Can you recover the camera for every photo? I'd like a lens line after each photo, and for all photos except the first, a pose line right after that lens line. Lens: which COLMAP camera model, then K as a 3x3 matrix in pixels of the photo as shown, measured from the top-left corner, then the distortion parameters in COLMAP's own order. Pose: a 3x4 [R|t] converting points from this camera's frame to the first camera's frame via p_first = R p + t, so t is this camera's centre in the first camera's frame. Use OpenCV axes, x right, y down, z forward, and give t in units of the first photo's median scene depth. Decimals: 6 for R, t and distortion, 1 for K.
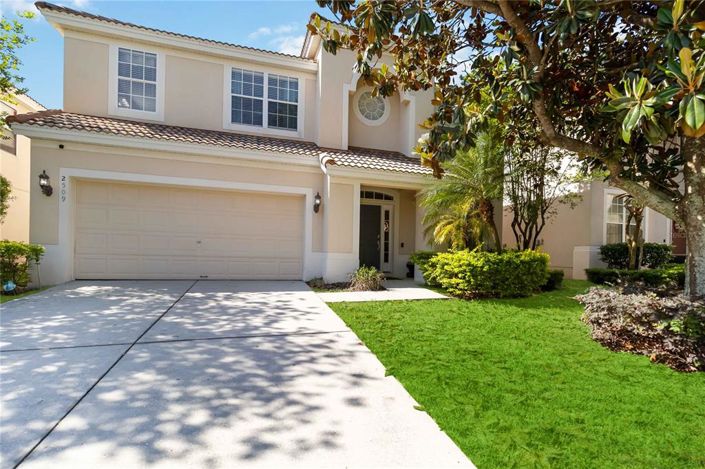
lens RADIAL K [[339.2, 0, 358.0], [0, 339.2, 247.7], [0, 0, 1]] dist [-0.001092, -0.000585]
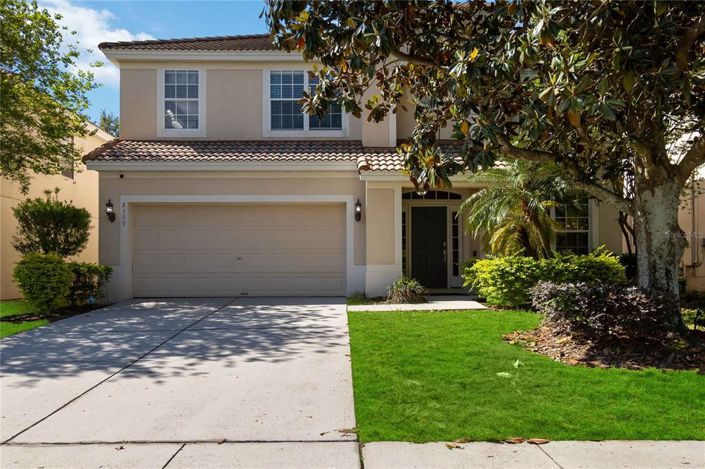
lens RADIAL K [[567.4, 0, 352.5], [0, 567.4, 234.5], [0, 0, 1]] dist [-0.008249, -0.004754]
pose [[0.961800, -0.052957, -0.268580, 0.265067], [0.036405, 0.997139, -0.066243, 0.030536], [0.271320, 0.053935, 0.960977, -0.454241]]
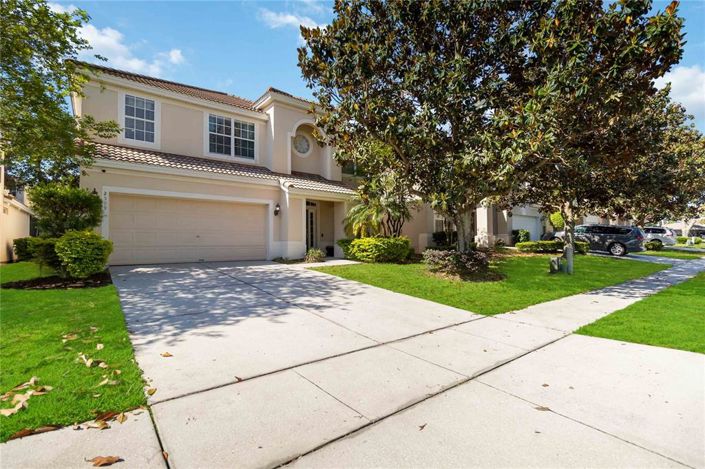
lens RADIAL K [[327.2, 0, 354.5], [0, 327.2, 213.2], [0, 0, 1]] dist [0.001149, 0.000007]
pose [[0.929176, -0.000815, 0.369636, -0.346766], [0.028970, 0.997082, -0.070626, 0.001227], [-0.368499, 0.076332, 0.926489, -0.522076]]
